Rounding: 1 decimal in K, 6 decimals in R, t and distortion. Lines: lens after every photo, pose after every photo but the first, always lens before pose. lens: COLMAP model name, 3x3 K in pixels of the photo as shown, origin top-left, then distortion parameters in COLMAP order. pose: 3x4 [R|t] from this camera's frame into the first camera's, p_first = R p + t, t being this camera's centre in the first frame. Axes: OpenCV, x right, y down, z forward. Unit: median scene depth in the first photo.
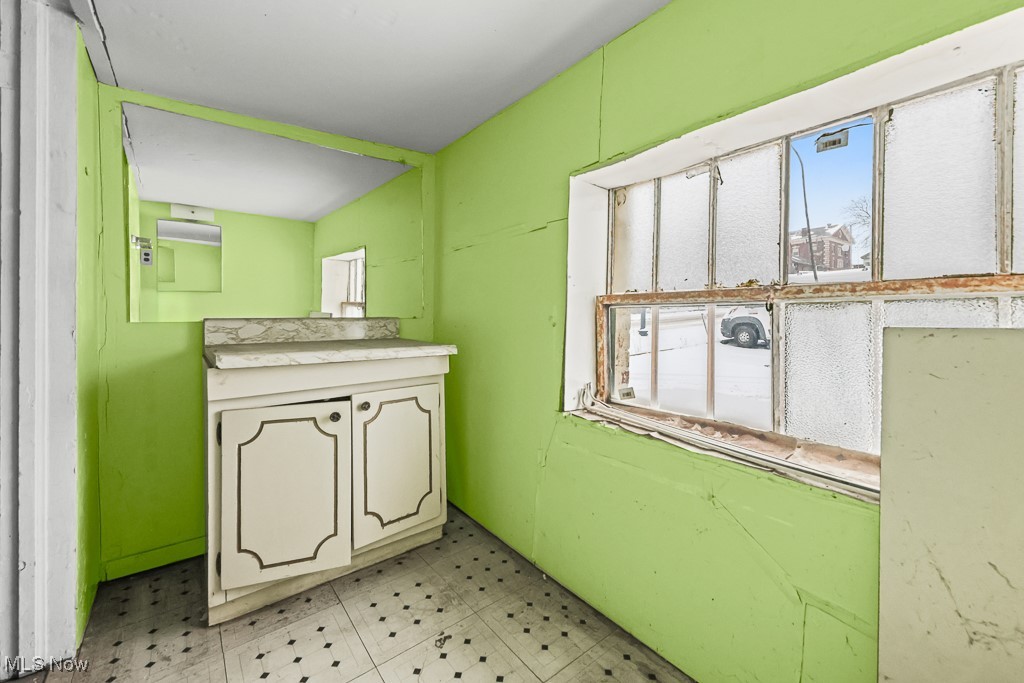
lens RADIAL K [[408.2, 0, 511.7], [0, 408.2, 321.6], [0, 0, 1]] dist [0.000706, 0.000095]
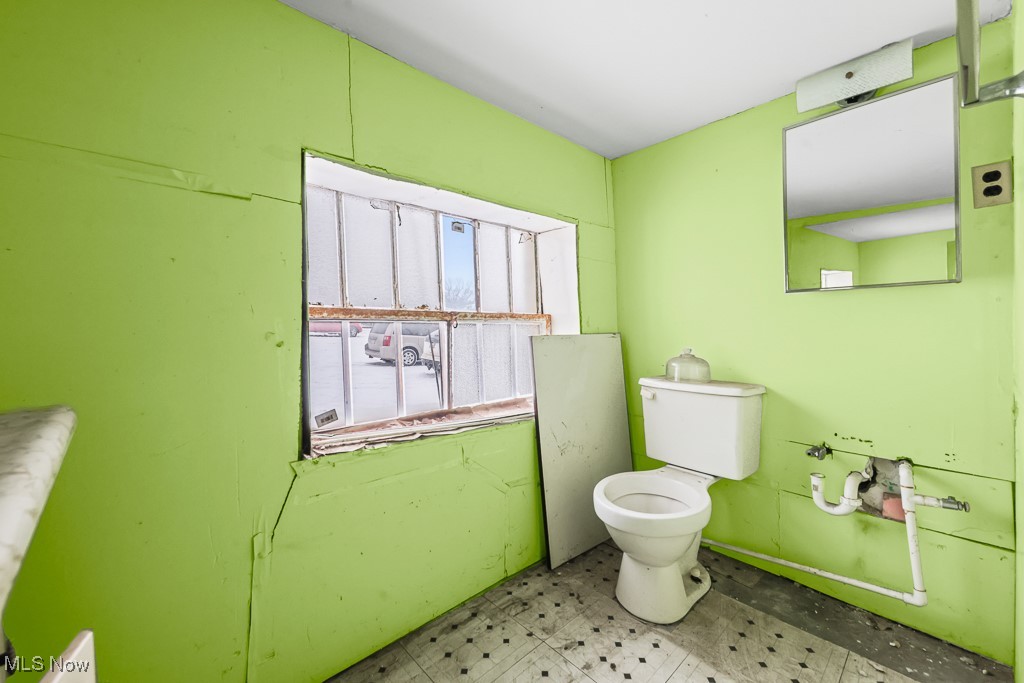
lens RADIAL K [[401.1, 0, 511.7], [0, 401.1, 329.4], [0, 0, 1]] dist [0.000342, 0.000061]
pose [[-0.073405, 0.005157, 0.997289, -0.759930], [0.019158, 0.999809, -0.003760, -0.009485], [-0.997118, 0.018830, -0.073490, 0.789741]]
